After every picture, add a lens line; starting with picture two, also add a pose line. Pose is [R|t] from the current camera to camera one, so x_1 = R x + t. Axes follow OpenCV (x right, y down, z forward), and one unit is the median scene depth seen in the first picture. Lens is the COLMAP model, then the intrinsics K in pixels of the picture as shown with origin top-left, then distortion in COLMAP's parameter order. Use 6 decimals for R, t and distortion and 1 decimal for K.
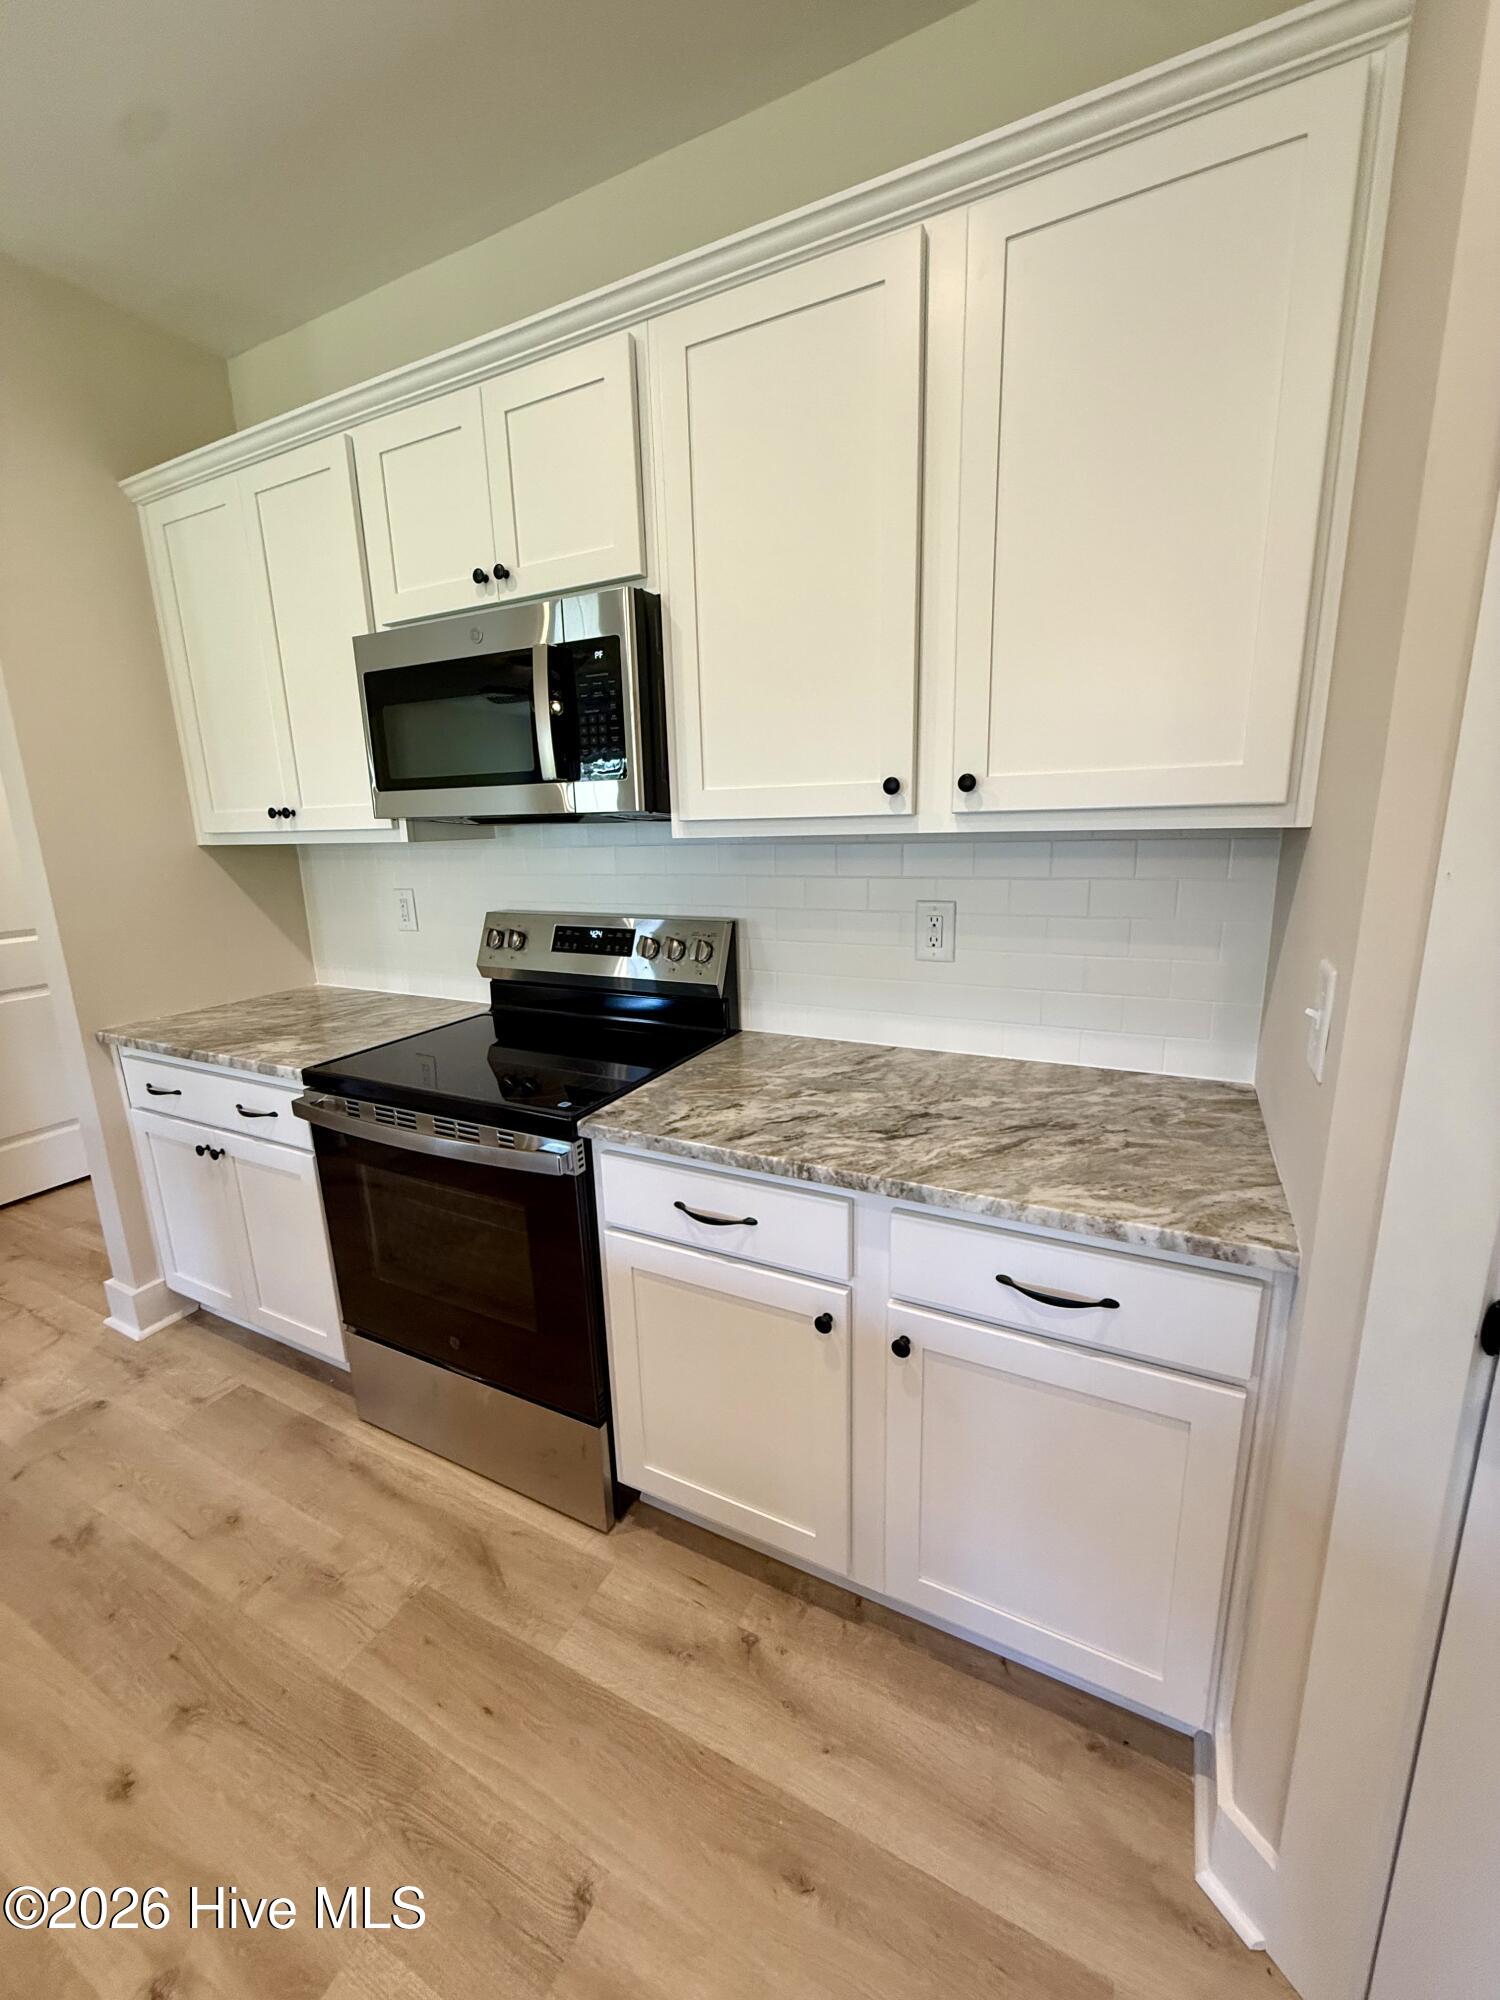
lens RADIAL K [[791.9, 0, 750.0], [0, 791.9, 1000.0], [0, 0, 1]] dist [-0.002285, 0.000078]
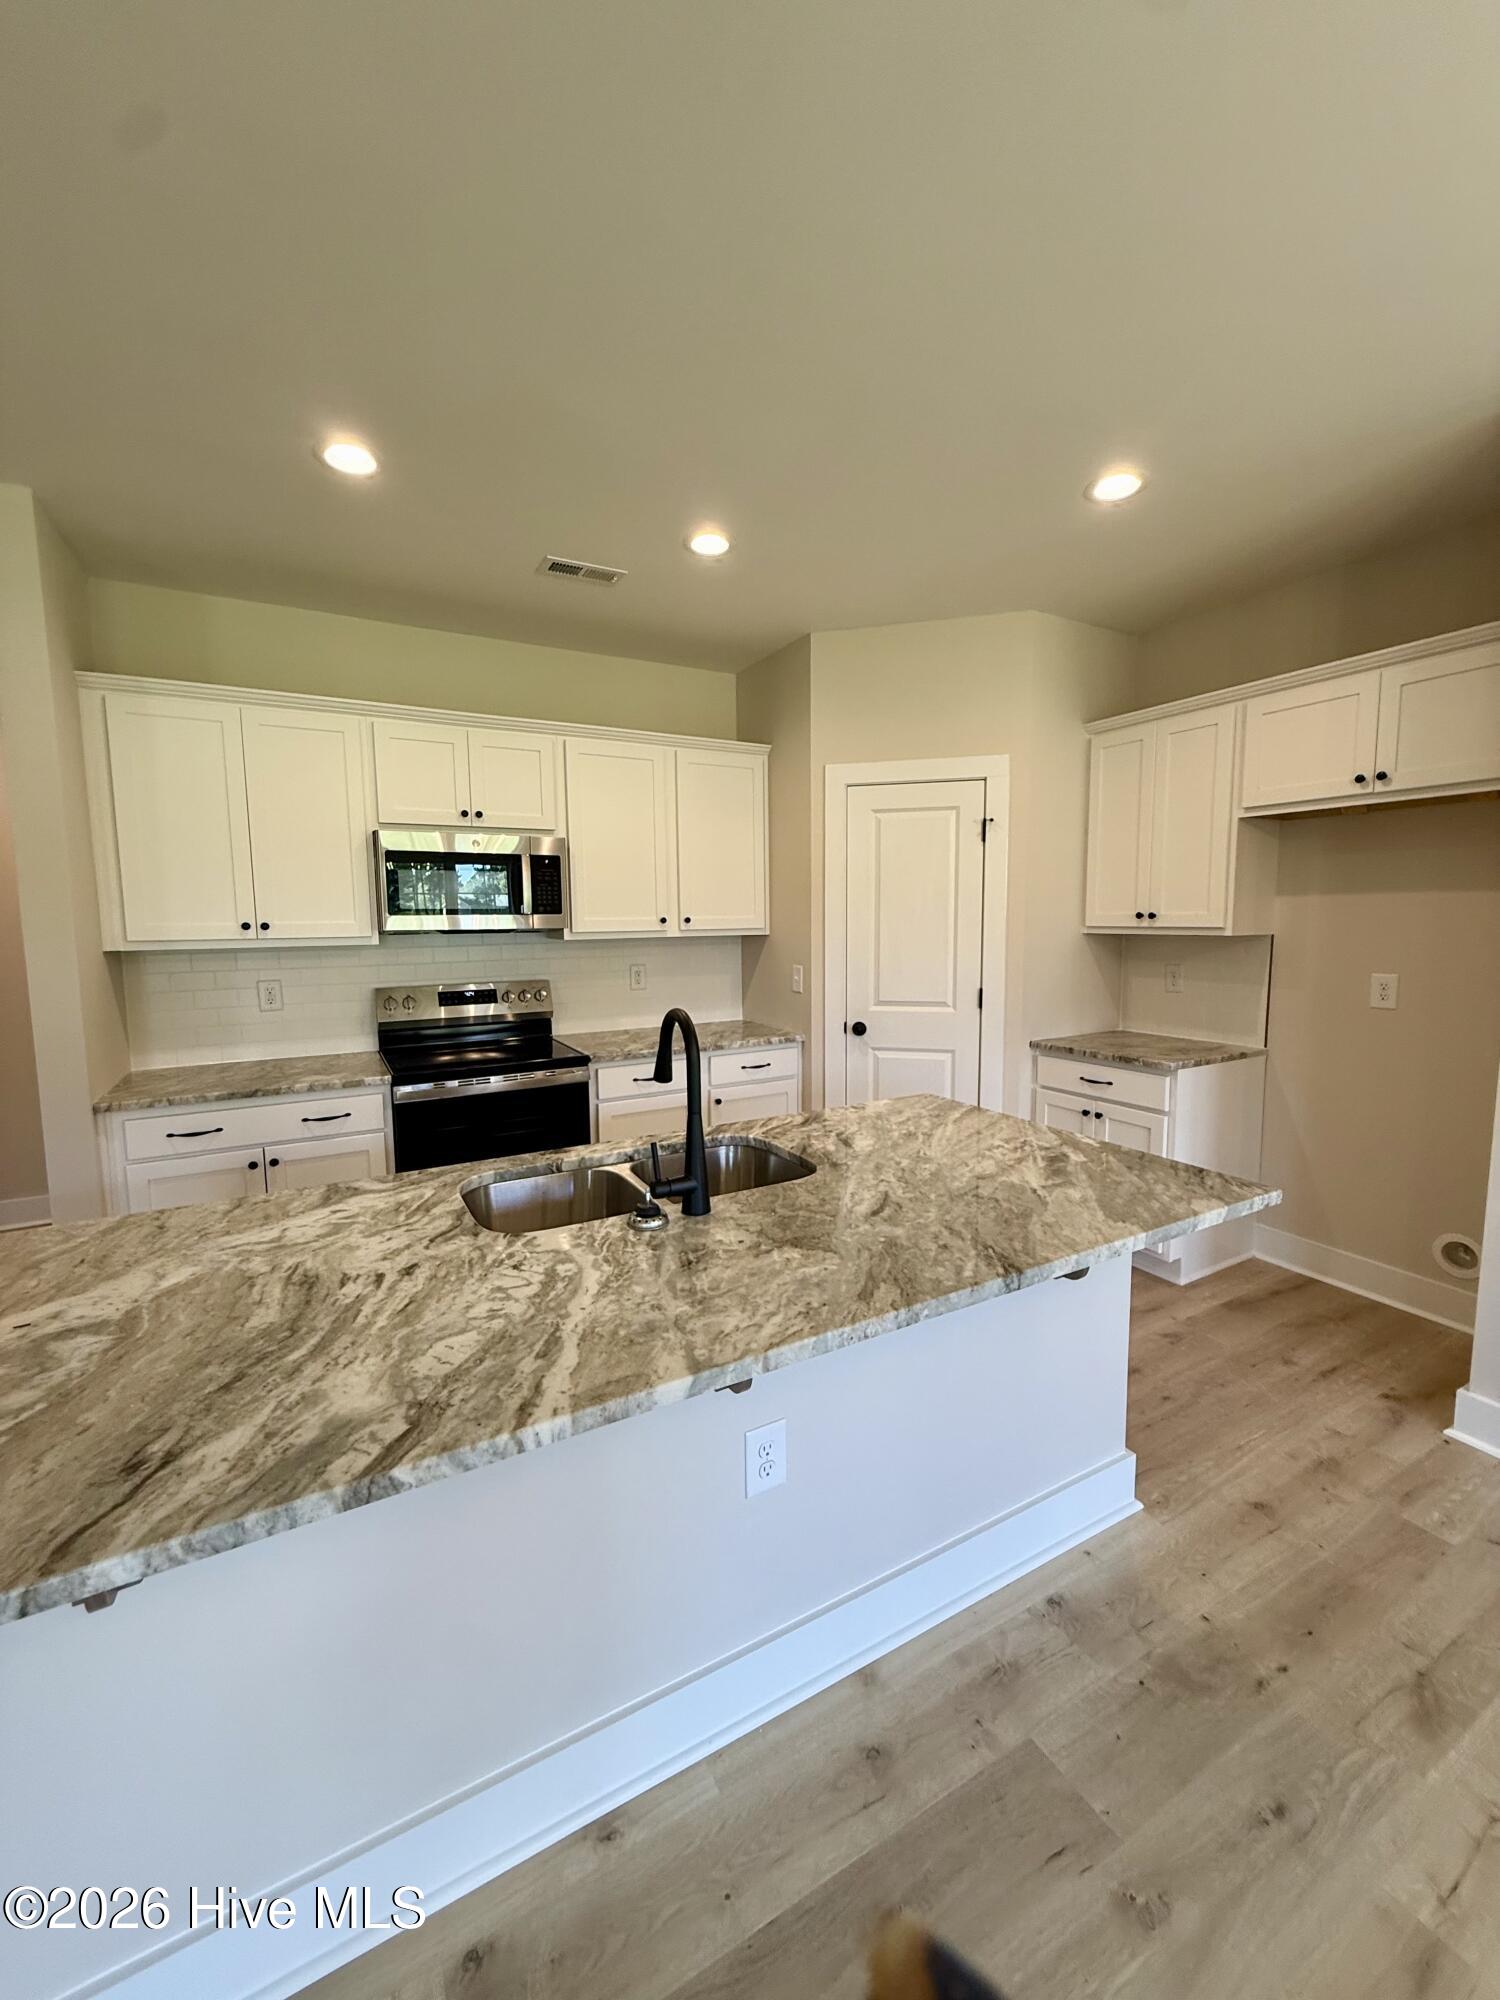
lens RADIAL K [[791.9, 0, 750.0], [0, 791.9, 1000.0], [0, 0, 1]] dist [-0.002285, 0.000078]
pose [[0.554205, -0.067715, 0.829622, -1.891626], [0.182644, 0.982289, -0.041834, 0.171984], [-0.812095, 0.174710, 0.556757, -0.728138]]
